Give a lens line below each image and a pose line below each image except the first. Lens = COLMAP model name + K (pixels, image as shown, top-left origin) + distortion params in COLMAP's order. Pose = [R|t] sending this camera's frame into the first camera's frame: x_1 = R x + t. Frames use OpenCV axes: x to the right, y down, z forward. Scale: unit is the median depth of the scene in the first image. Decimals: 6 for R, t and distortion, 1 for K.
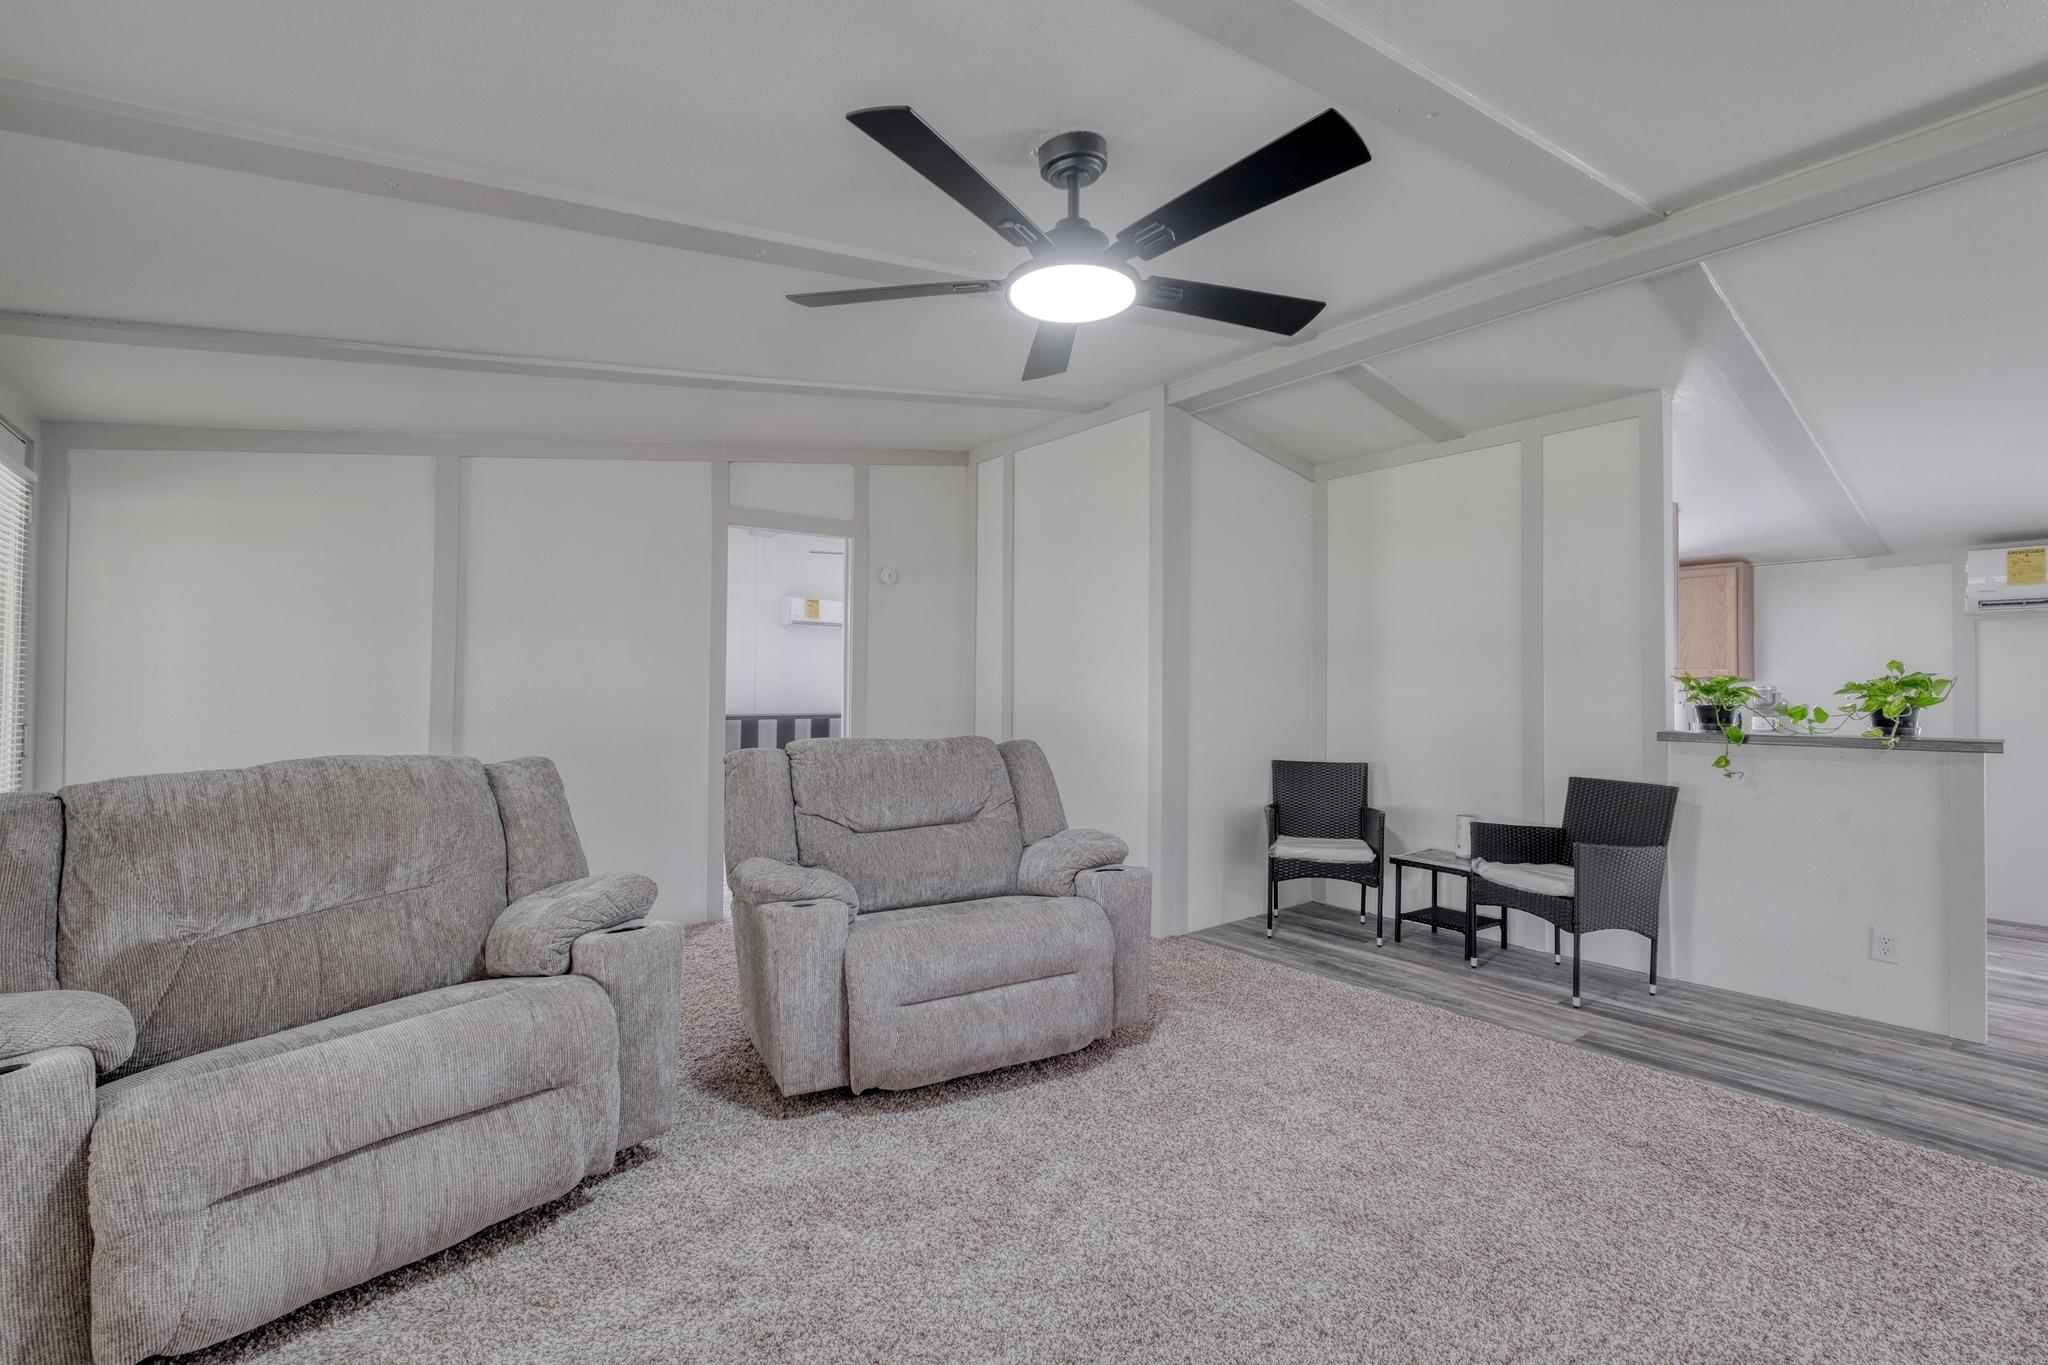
lens RADIAL K [[861.8, 0, 1024.0], [0, 861.8, 682.5], [0, 0, 1]] dist [-0.011790, -0.000220]
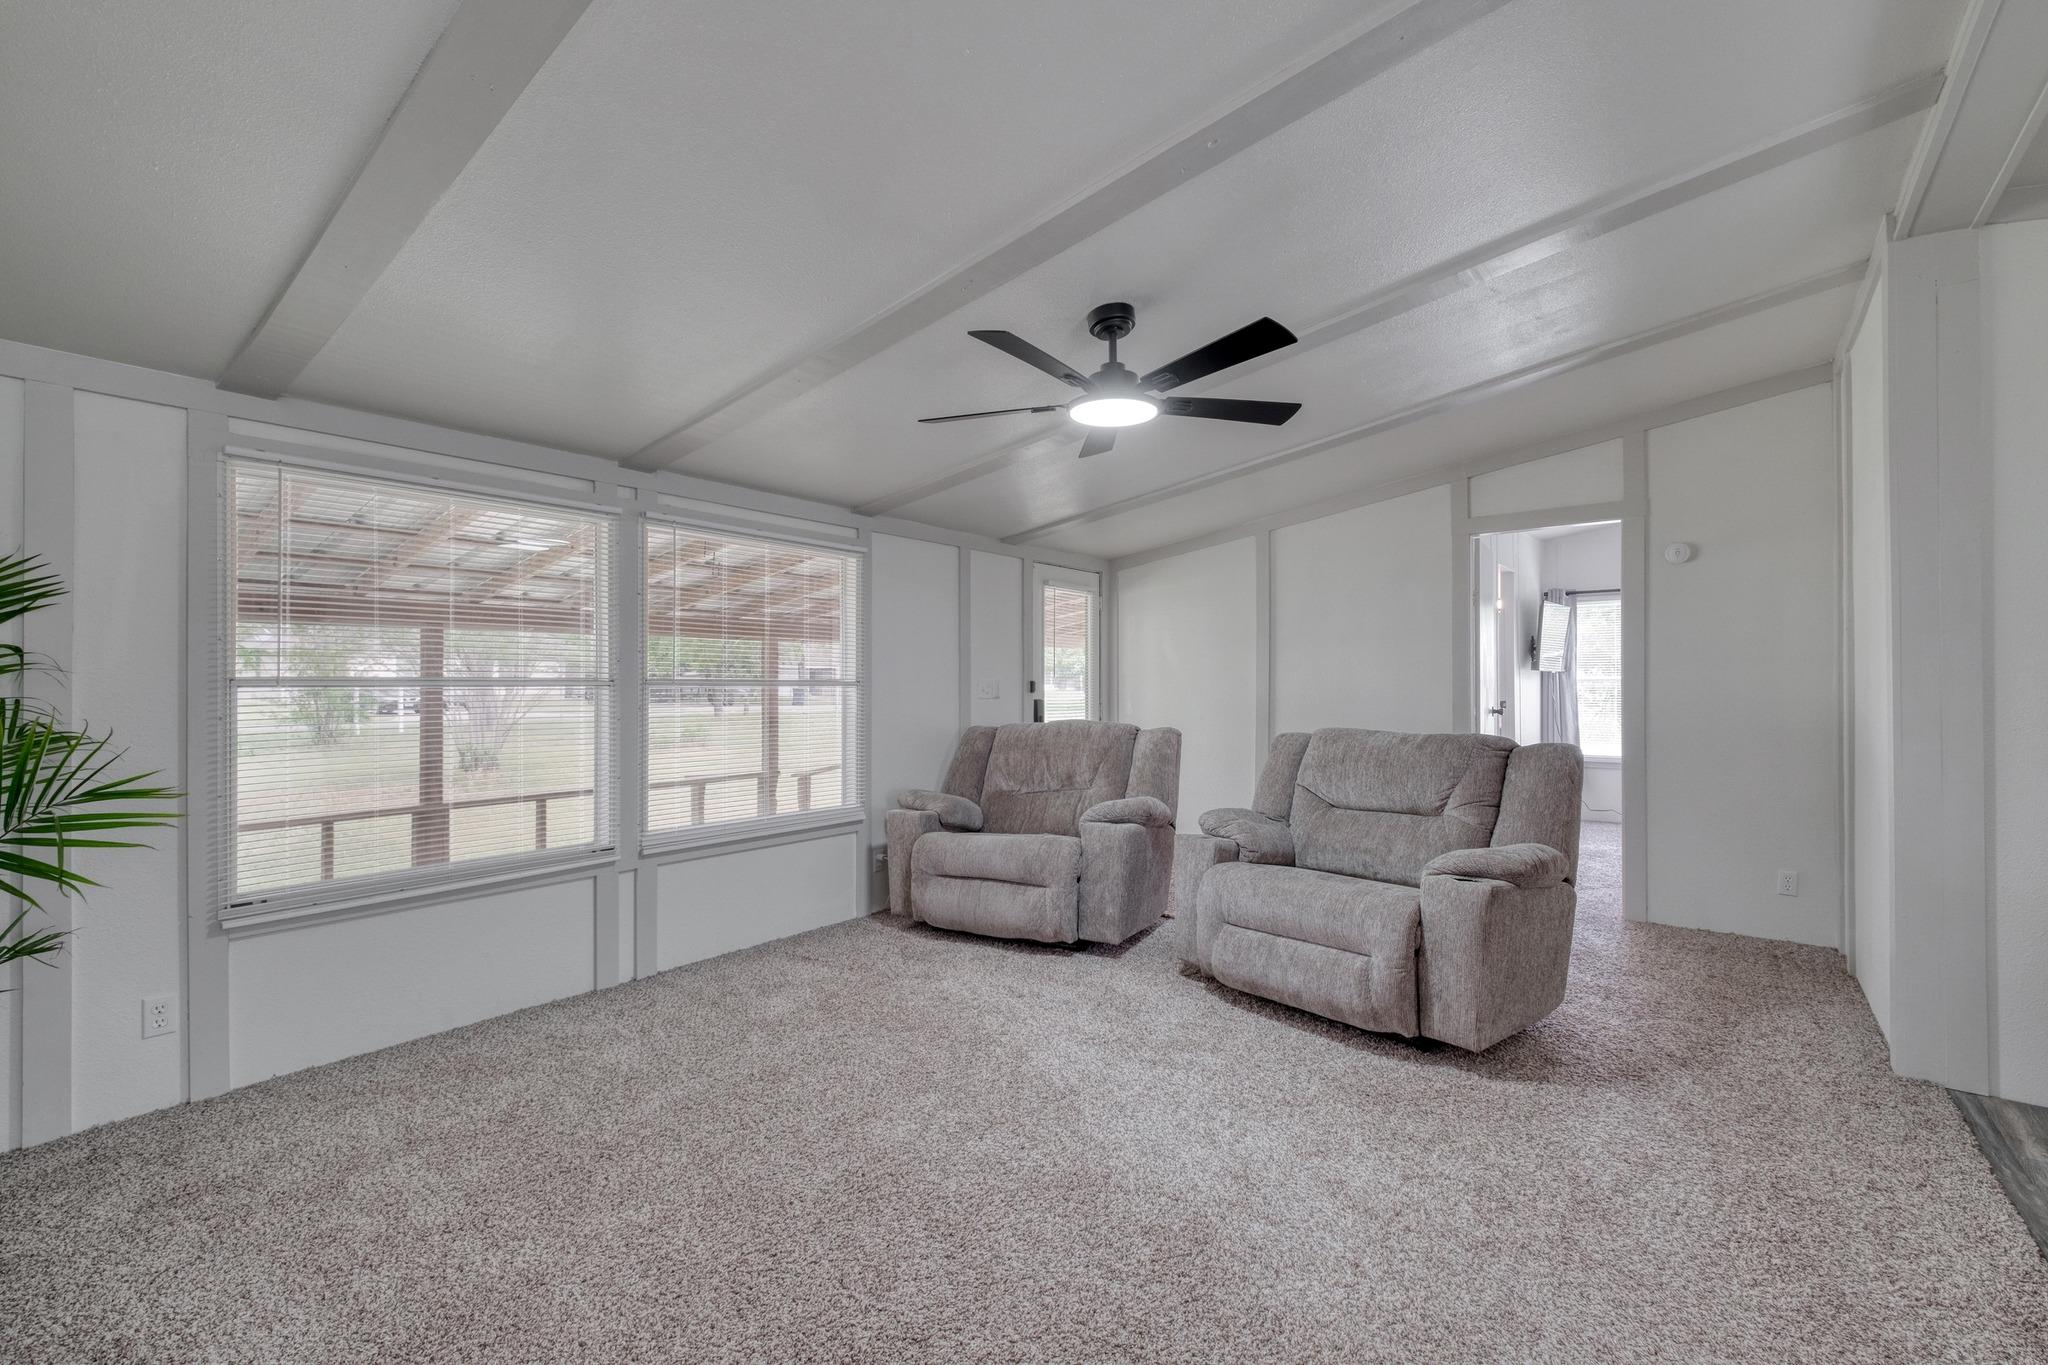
lens RADIAL K [[861.8, 0, 1024.0], [0, 861.8, 682.5], [0, 0, 1]] dist [-0.011790, -0.000220]
pose [[0.219298, -0.005284, -0.975644, 1.034274], [0.007838, 0.999963, -0.003654, 0.003201], [0.975626, -0.006846, 0.219331, 0.375941]]
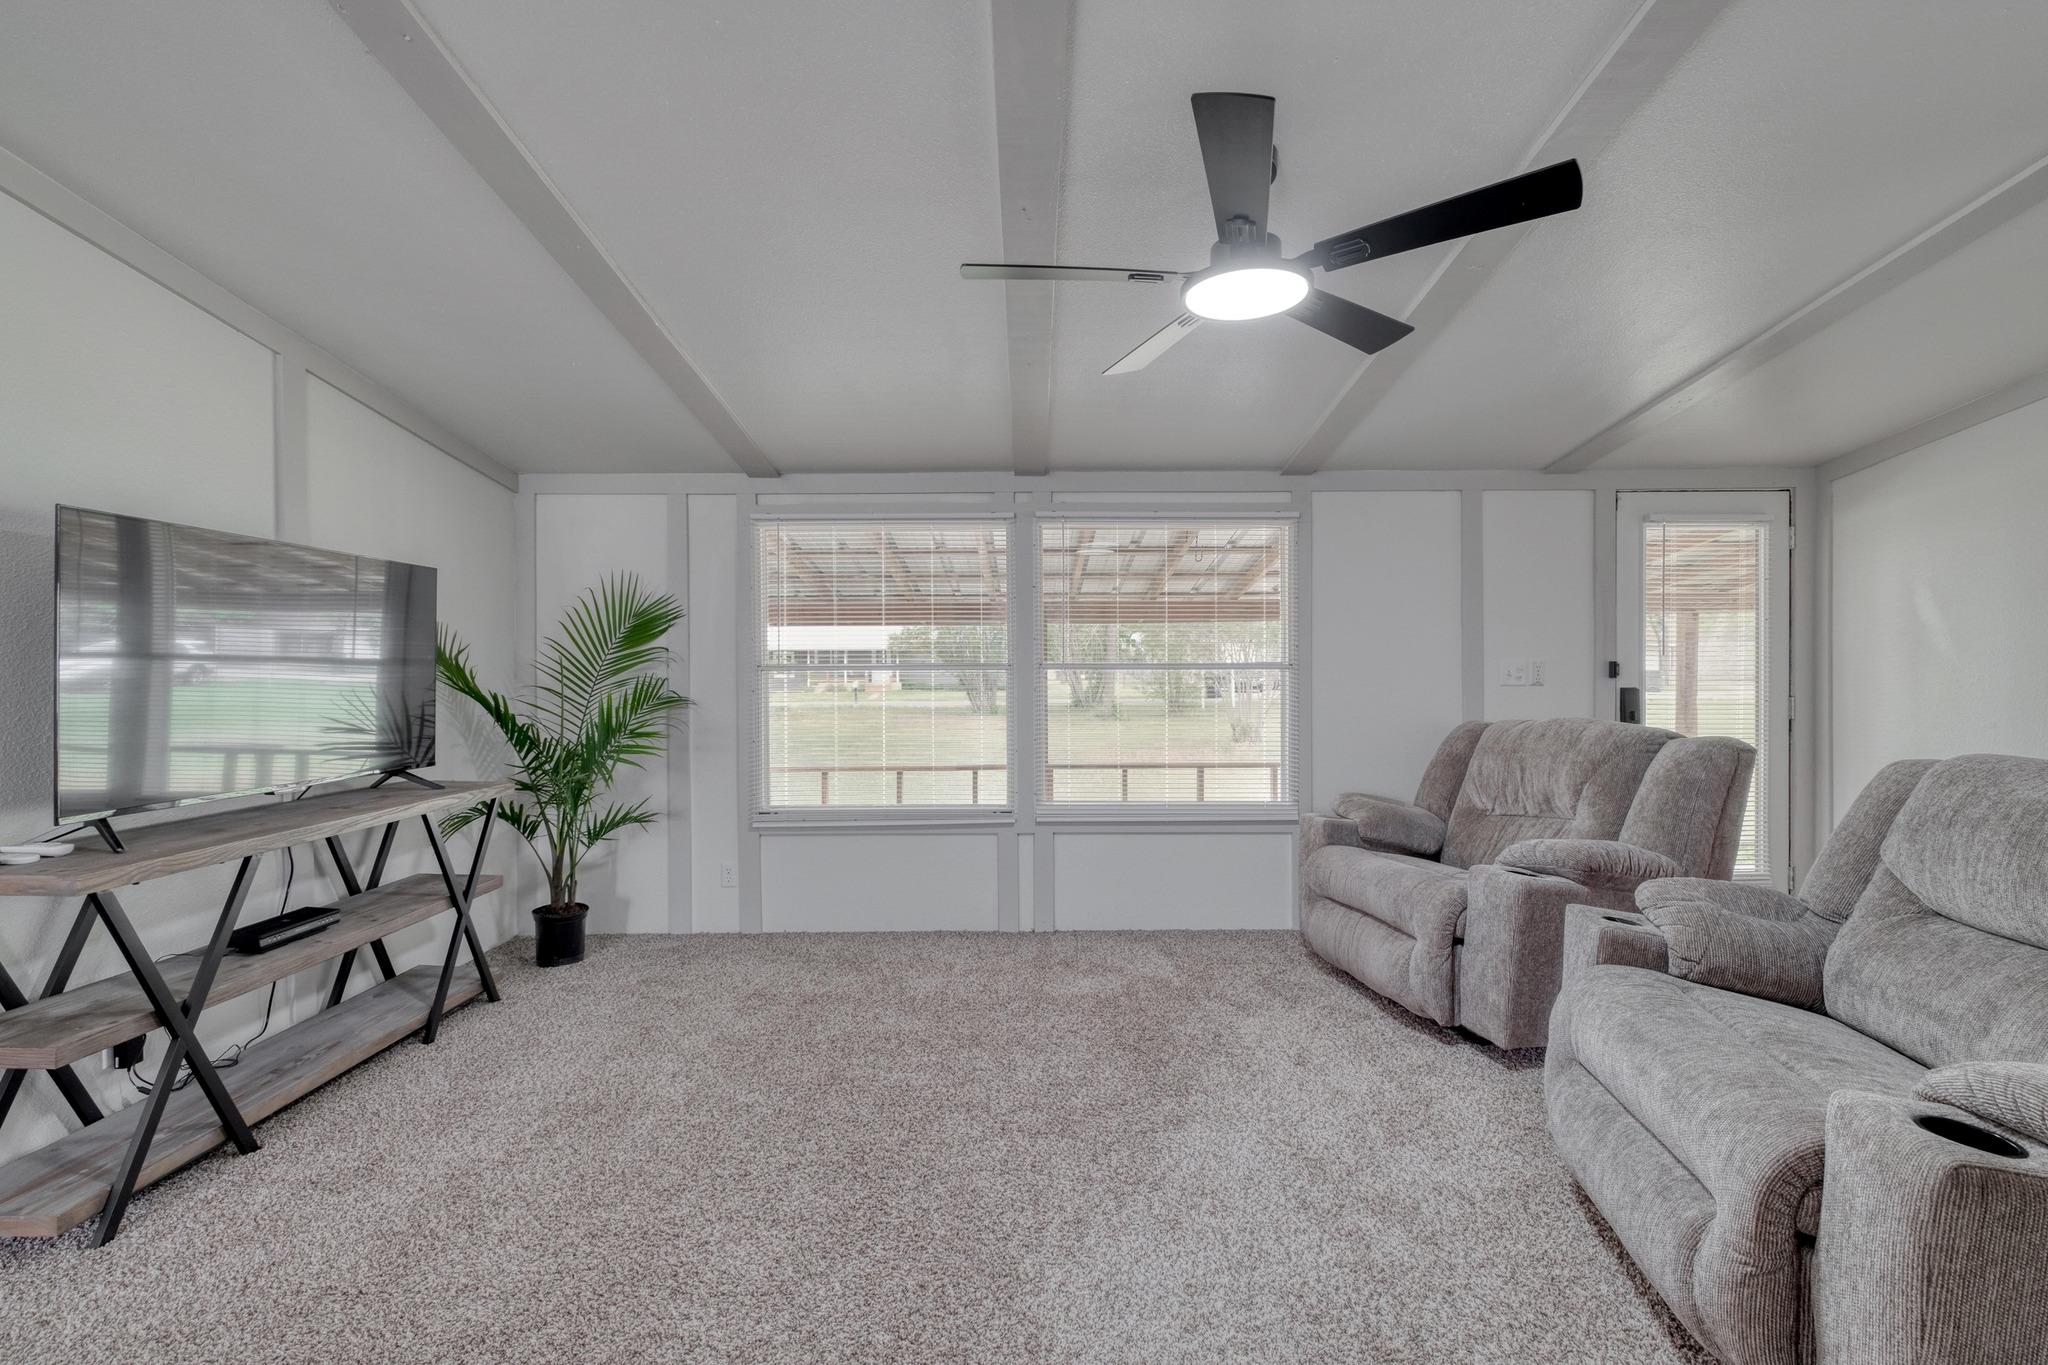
lens RADIAL K [[861.8, 0, 1024.0], [0, 861.8, 682.5], [0, 0, 1]] dist [-0.011790, -0.000220]
pose [[-0.628895, 0.011155, -0.777410, 0.757727], [0.006690, 0.999938, 0.008936, 0.007912], [0.777461, 0.000419, -0.628931, 1.035917]]
